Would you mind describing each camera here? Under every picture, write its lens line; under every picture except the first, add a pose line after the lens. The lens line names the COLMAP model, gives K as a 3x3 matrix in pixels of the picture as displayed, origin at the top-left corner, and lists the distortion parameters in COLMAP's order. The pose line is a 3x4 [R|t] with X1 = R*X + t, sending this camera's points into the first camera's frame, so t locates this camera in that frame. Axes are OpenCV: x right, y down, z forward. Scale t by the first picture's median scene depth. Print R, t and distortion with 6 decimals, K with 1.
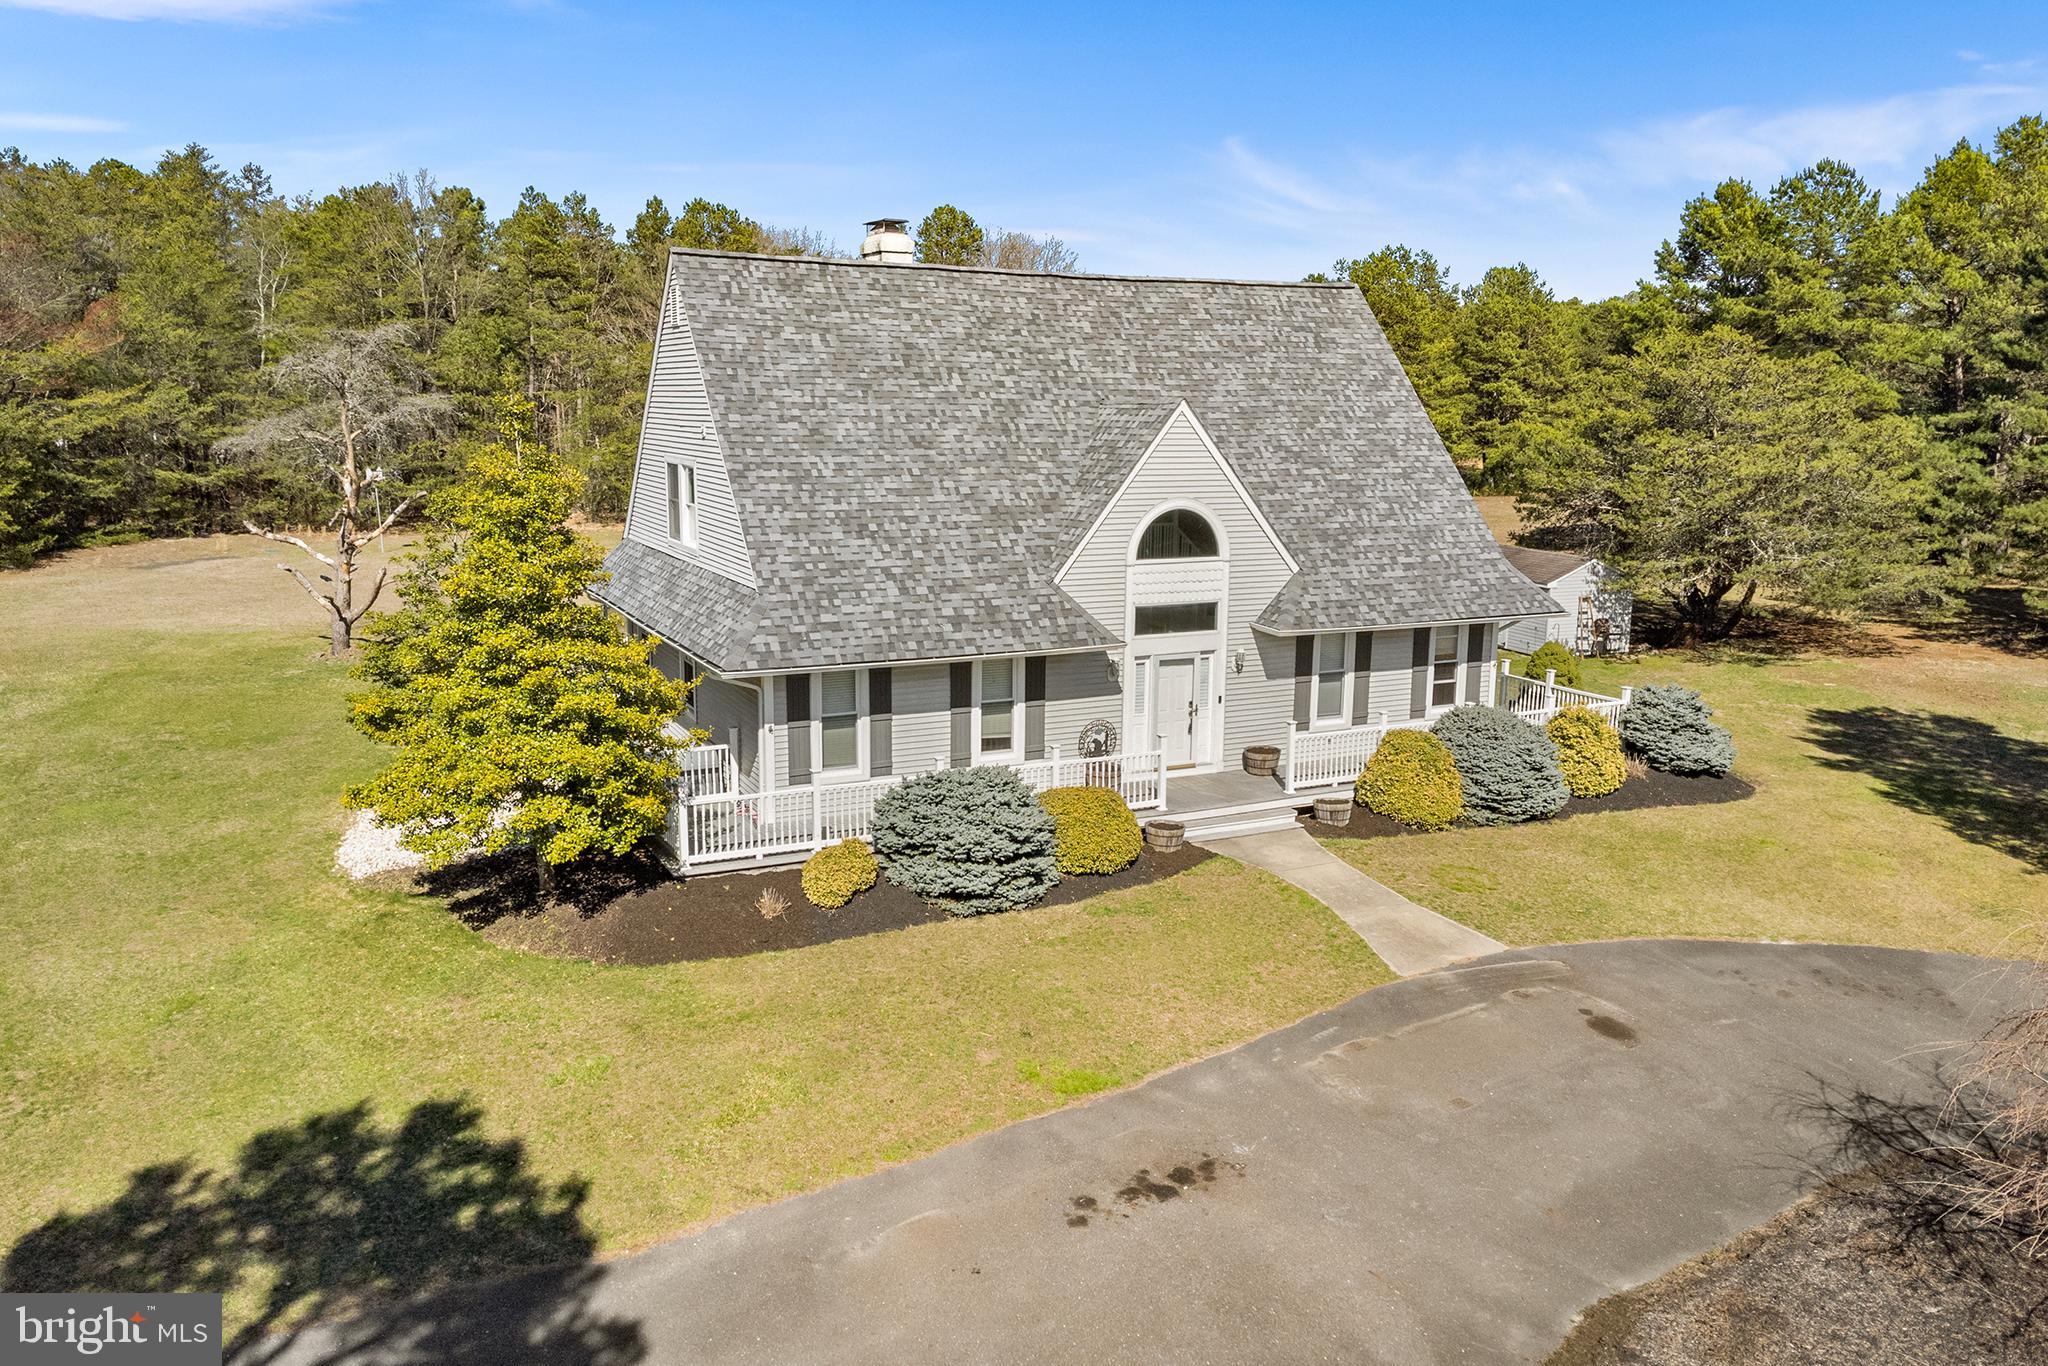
lens RADIAL K [[1504.1, 0, 1026.7], [0, 1504.1, 677.9], [0, 0, 1]] dist [0.006438, 0.012576]
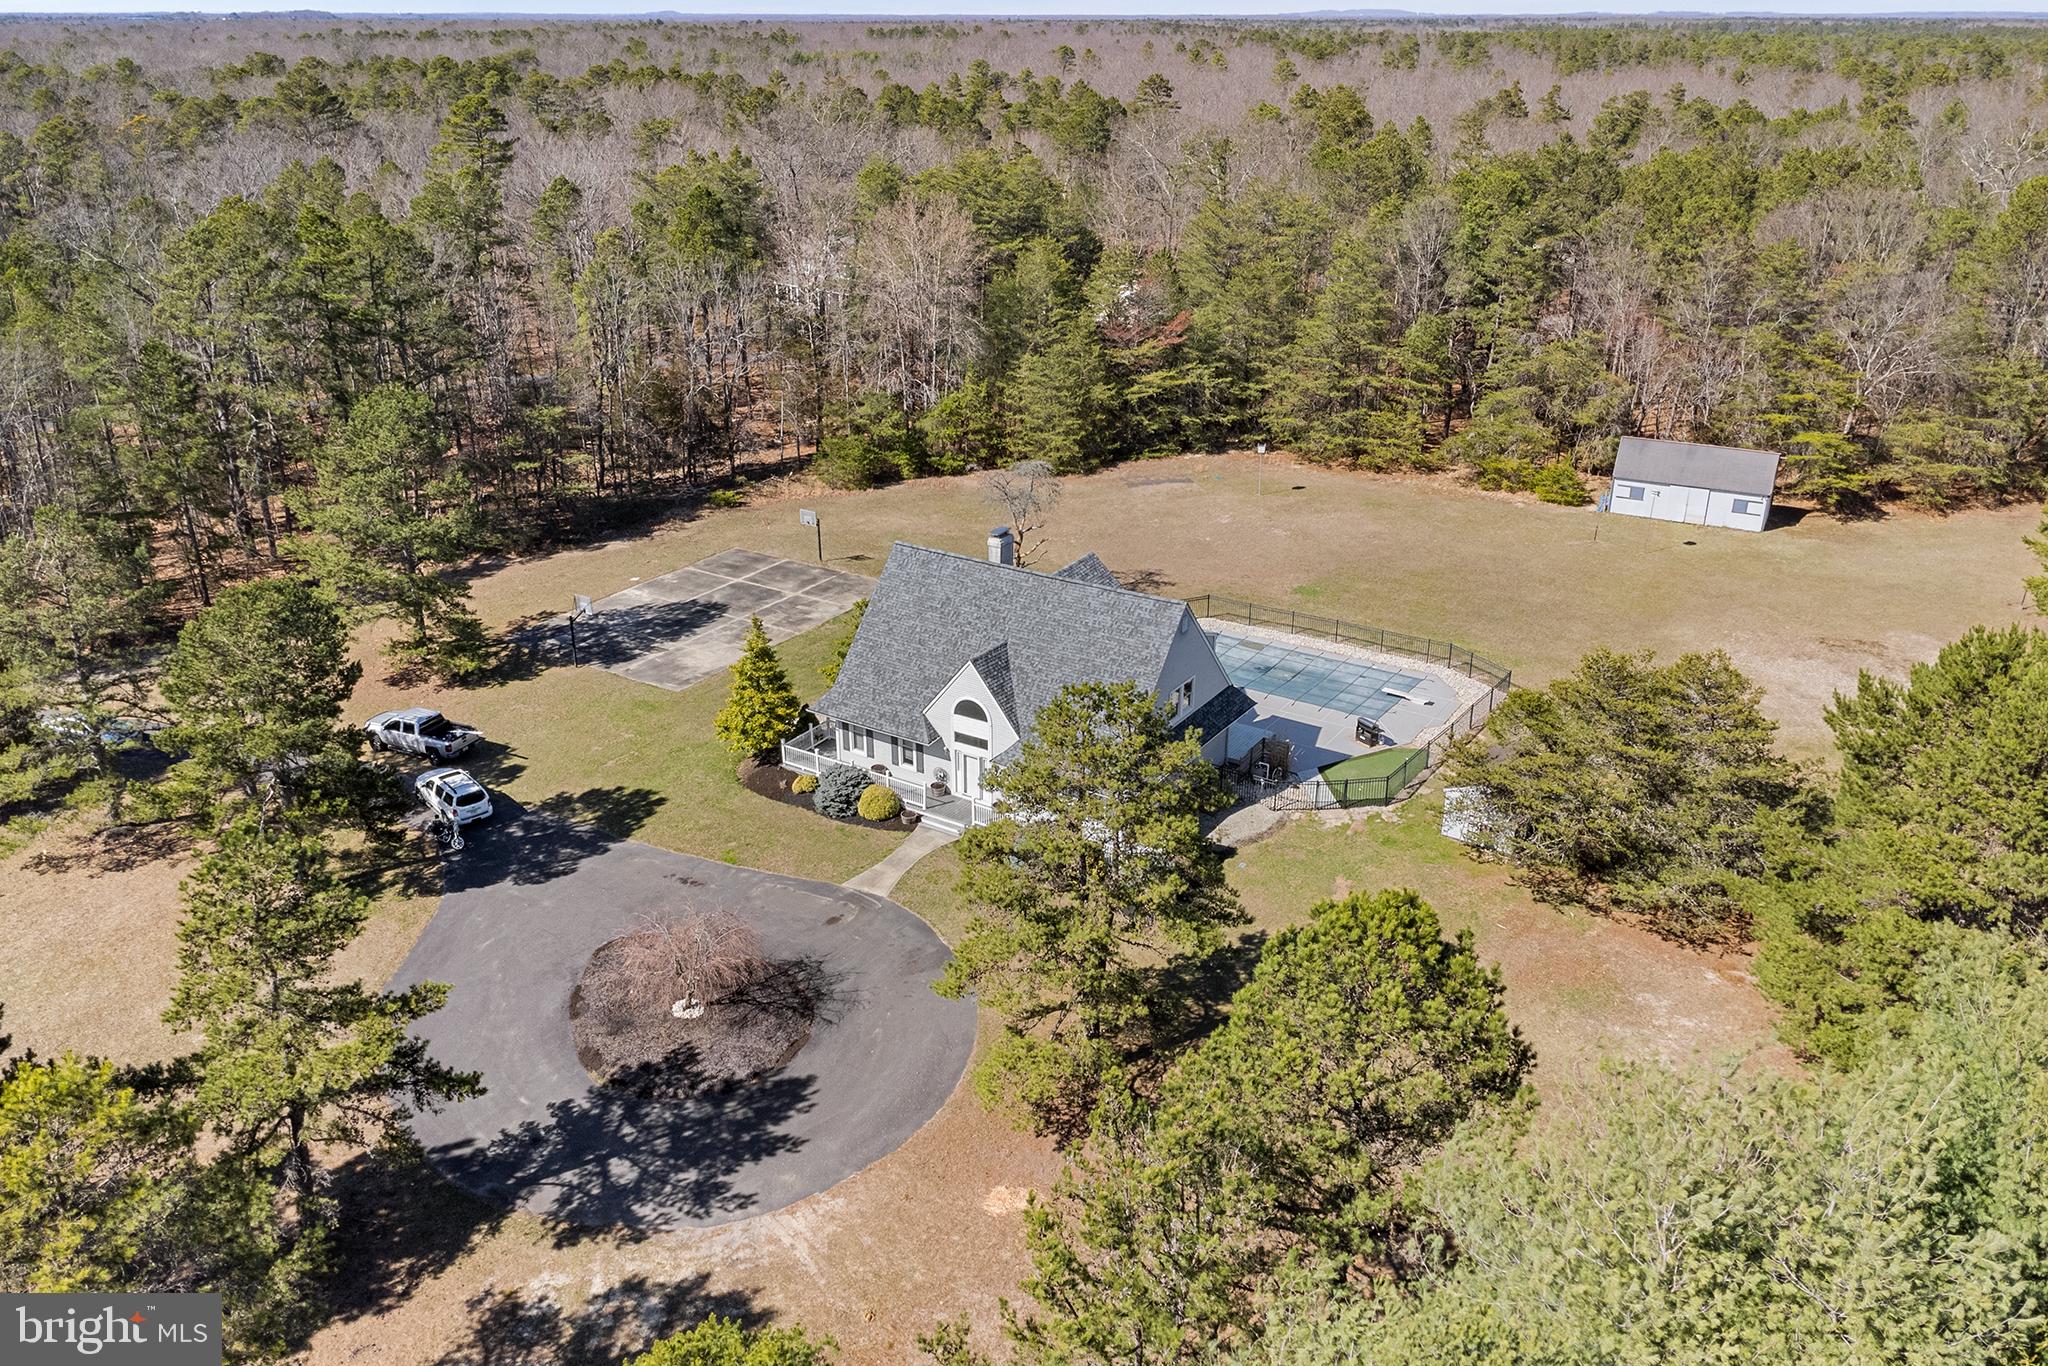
lens RADIAL K [[1561.5, 0, 1015.9], [0, 1561.5, 680.2], [0, 0, 1]] dist [0.009620, 0.003234]
pose [[0.511670, 0.330063, -0.793254, 2.240587], [-0.150753, 0.943433, 0.295311, -0.945202], [0.845853, -0.031516, 0.532484, -0.306442]]
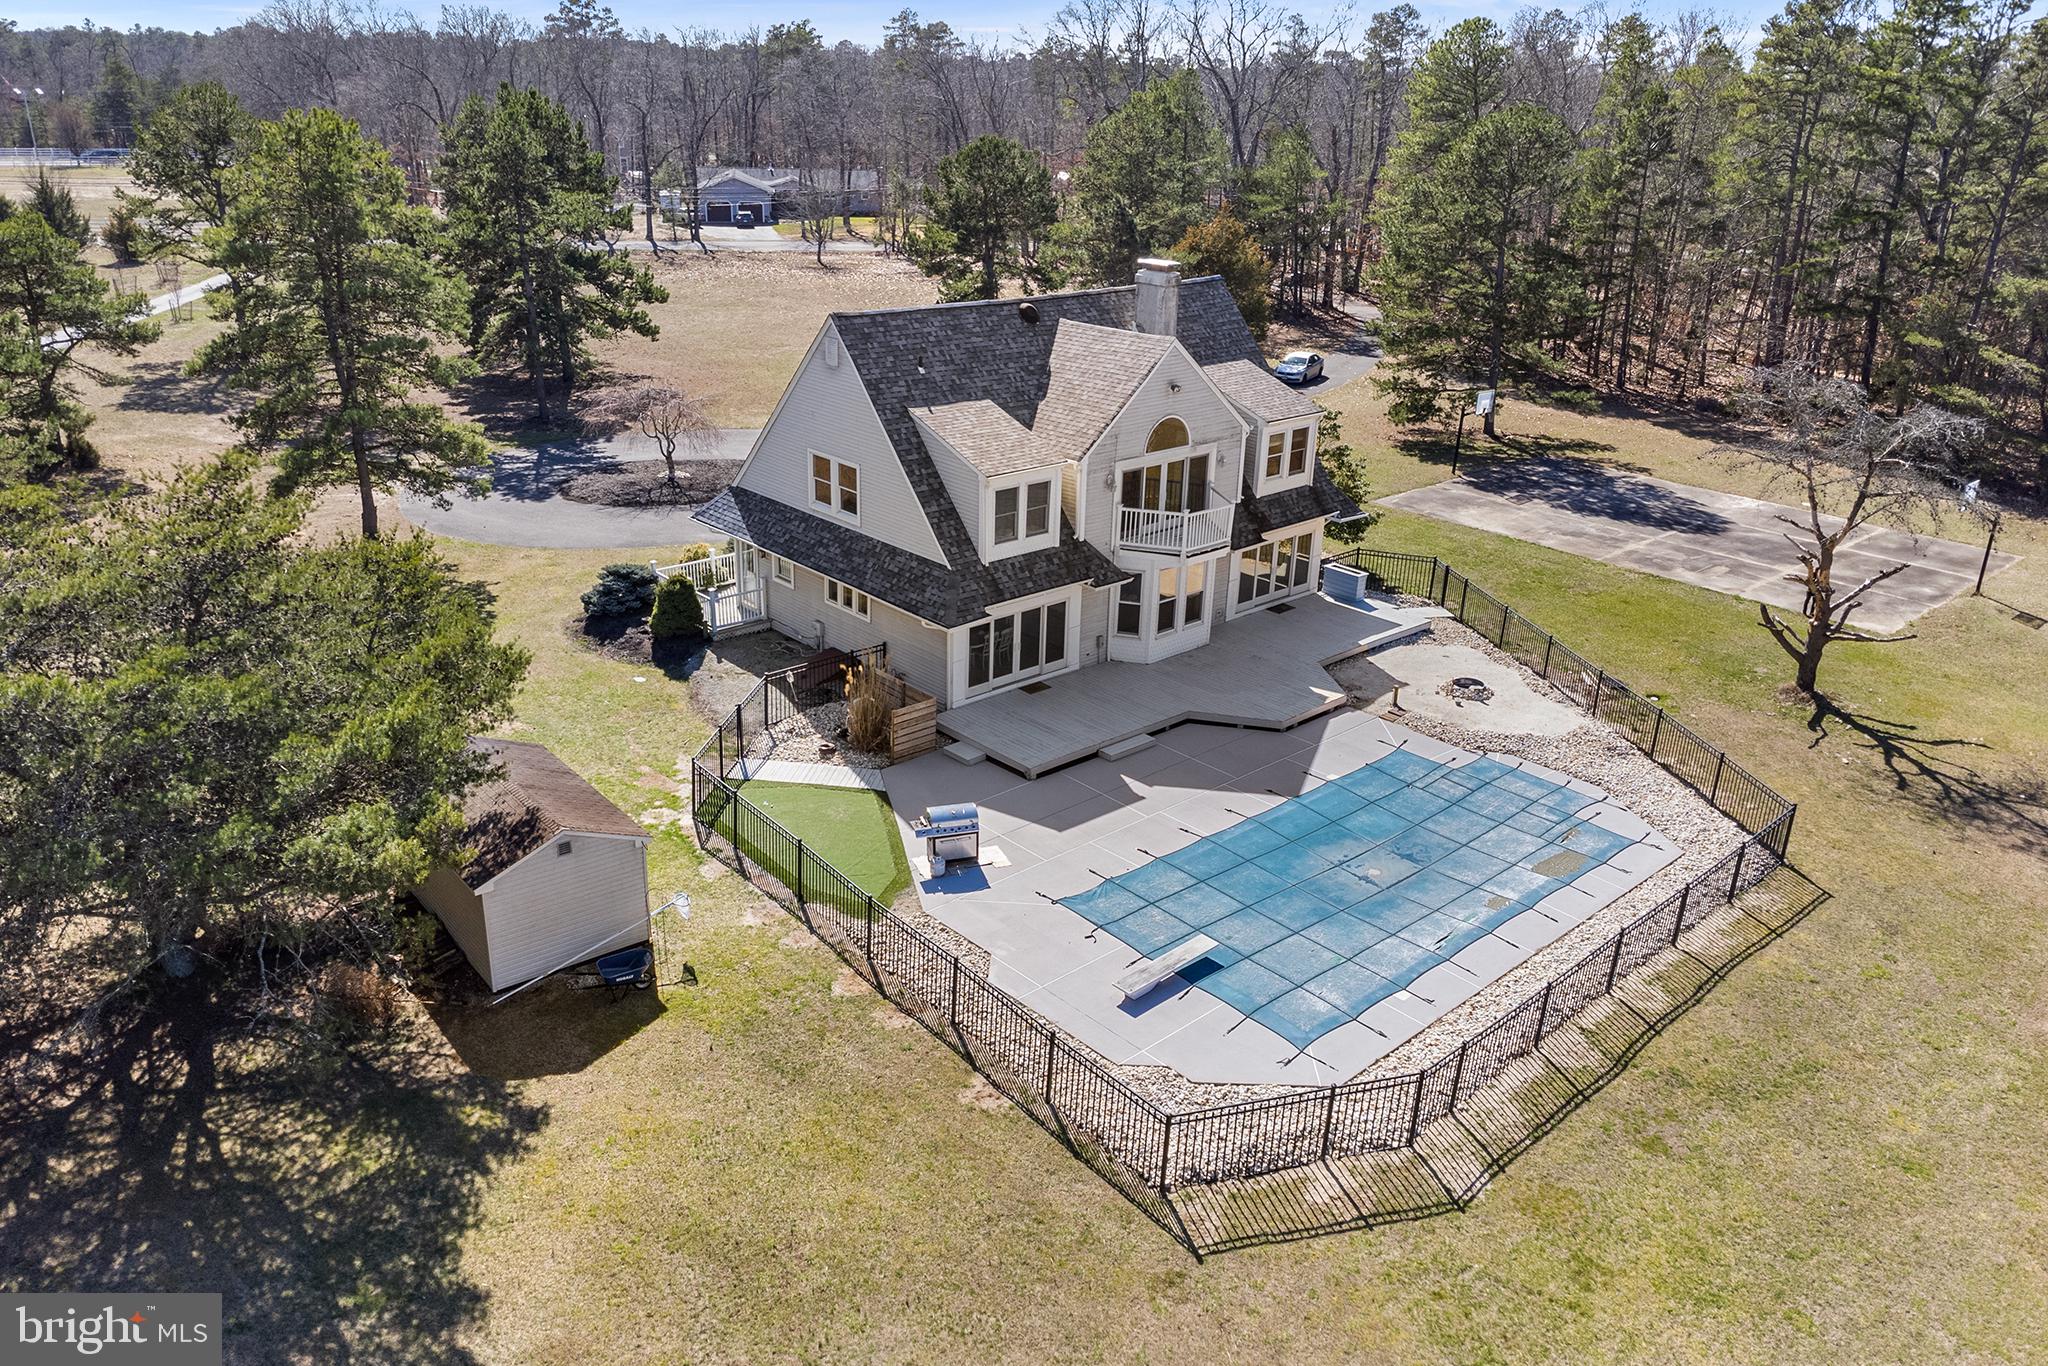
lens RADIAL K [[1504.1, 0, 1016.4], [0, 1504.1, 688.6], [0, 0, 1]] dist [0.006438, 0.012576]
pose [[-0.960827, 0.074681, -0.266898, 0.534297], [-0.082830, 0.841620, 0.533681, -0.855889], [0.264482, 0.534882, -0.802465, 2.796623]]
